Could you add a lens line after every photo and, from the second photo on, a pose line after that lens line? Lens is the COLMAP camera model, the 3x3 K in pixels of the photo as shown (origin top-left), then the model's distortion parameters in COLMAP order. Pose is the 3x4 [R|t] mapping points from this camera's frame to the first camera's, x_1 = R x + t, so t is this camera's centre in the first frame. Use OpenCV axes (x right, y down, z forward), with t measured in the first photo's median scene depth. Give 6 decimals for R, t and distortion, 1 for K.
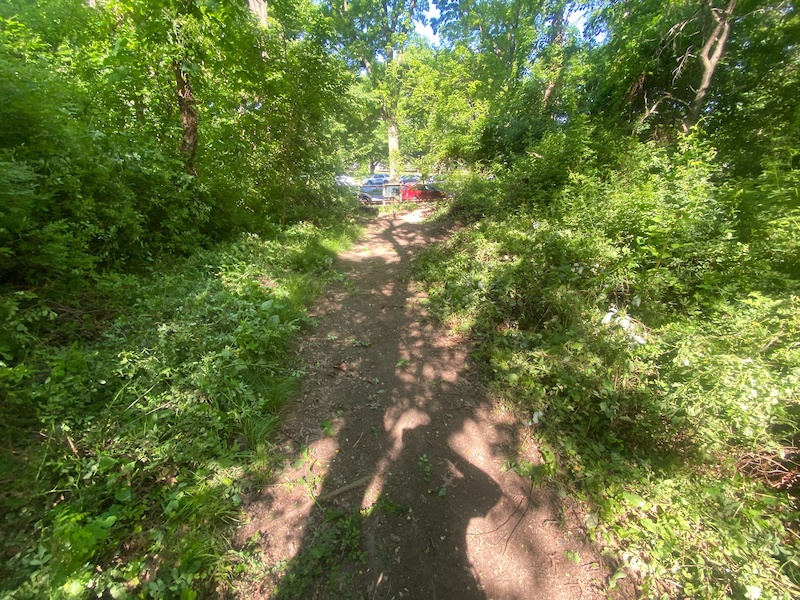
lens RADIAL K [[327.5, 0, 400.0], [0, 327.5, 300.0], [0, 0, 1]] dist [0.023513, -0.019972]
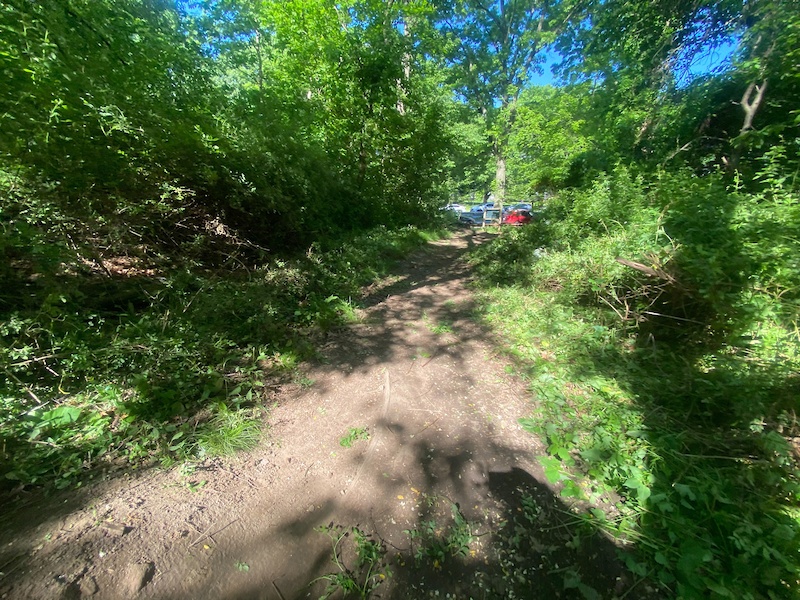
lens RADIAL K [[327.5, 0, 400.0], [0, 327.5, 300.0], [0, 0, 1]] dist [0.023513, -0.019972]
pose [[0.944279, 0.106670, -0.311381, 0.388313], [-0.132105, 0.989313, -0.061703, 0.474276], [0.301472, 0.099400, 0.948280, -0.996662]]
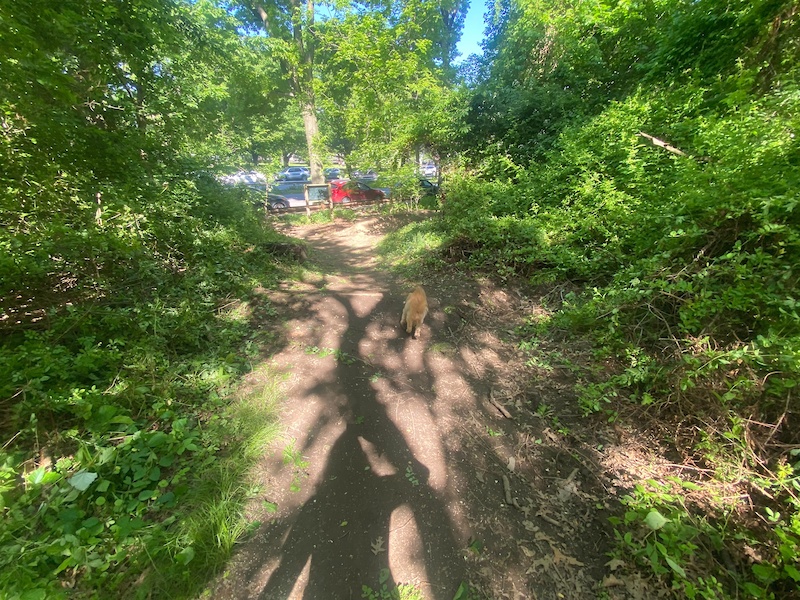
lens RADIAL K [[322.3, 0, 416.2], [0, 322.3, 310.3], [0, 0, 1]] dist [-0.000998, -0.019294]
pose [[0.962854, -0.107303, 0.247788, -0.128023], [0.093587, 0.993386, 0.066520, -0.701797], [-0.253287, -0.040859, 0.966528, 1.679046]]
